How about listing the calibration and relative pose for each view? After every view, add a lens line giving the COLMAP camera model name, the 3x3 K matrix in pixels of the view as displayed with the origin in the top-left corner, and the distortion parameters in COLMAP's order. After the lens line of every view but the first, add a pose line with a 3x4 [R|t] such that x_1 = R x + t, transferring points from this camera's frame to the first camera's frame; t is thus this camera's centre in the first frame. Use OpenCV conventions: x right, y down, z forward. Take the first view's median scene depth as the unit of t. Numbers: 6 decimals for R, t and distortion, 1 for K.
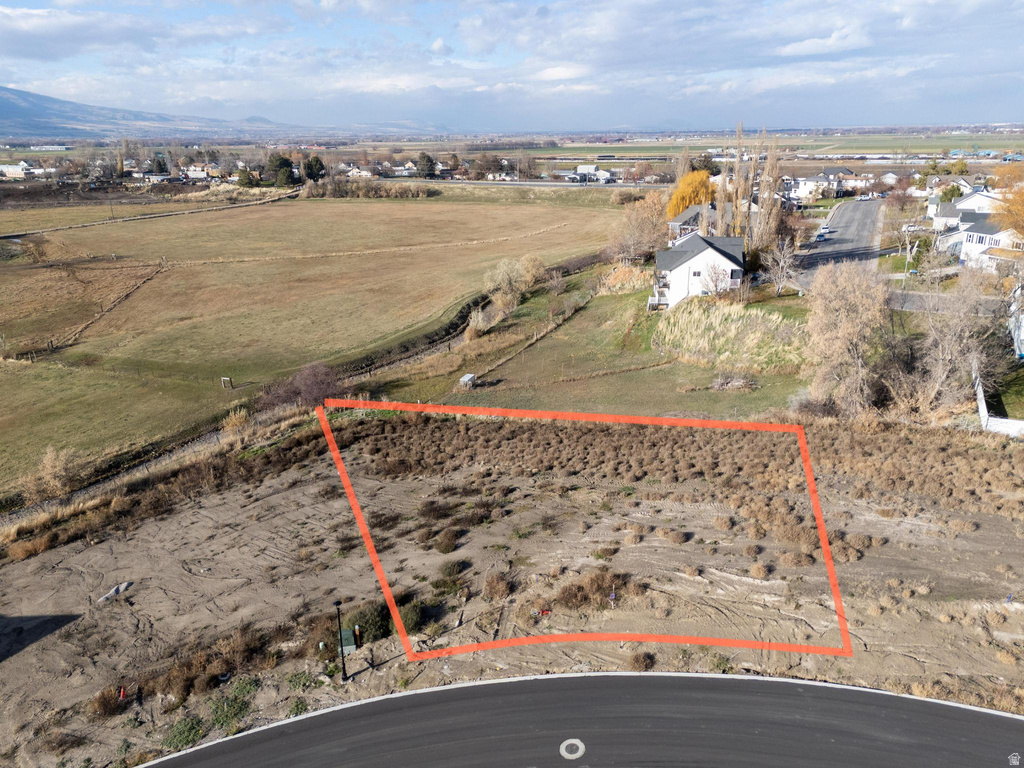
lens RADIAL K [[744.9, 0, 514.6], [0, 744.9, 385.8], [0, 0, 1]] dist [0.067399, -0.056663]
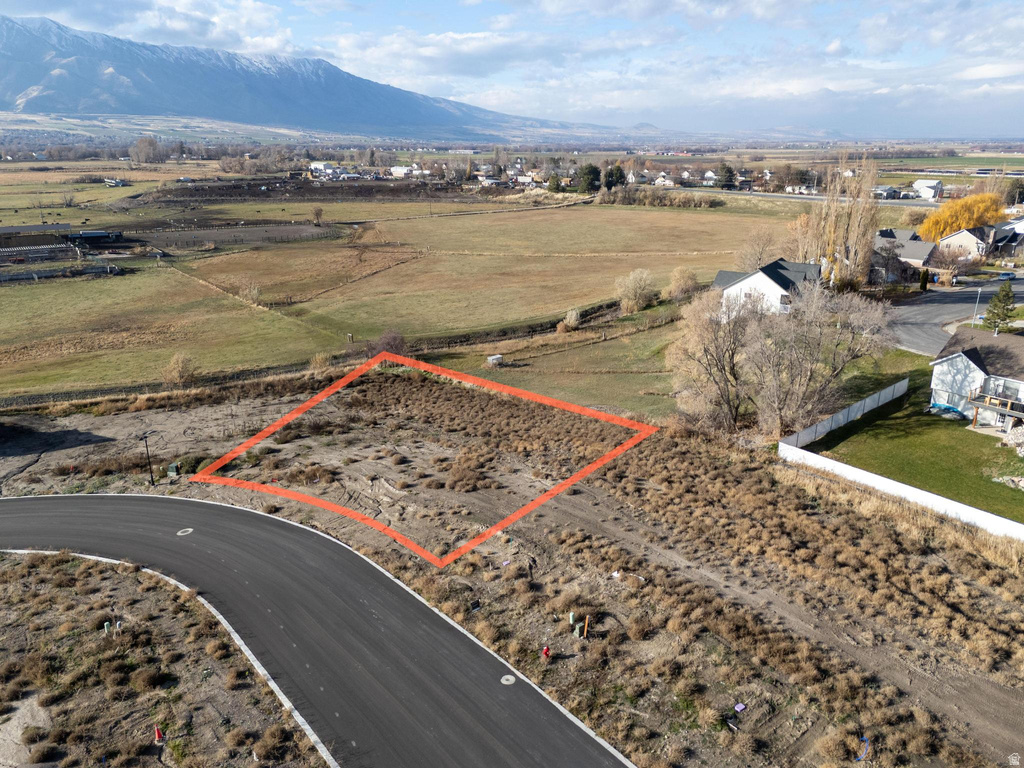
lens RADIAL K [[744.9, 0, 515.6], [0, 744.9, 385.1], [0, 0, 1]] dist [0.067399, -0.056663]
pose [[0.886999, 0.155620, -0.434758, 0.101244], [-0.158874, 0.986870, 0.029110, -0.001501], [0.433579, 0.043251, 0.900077, -0.016788]]
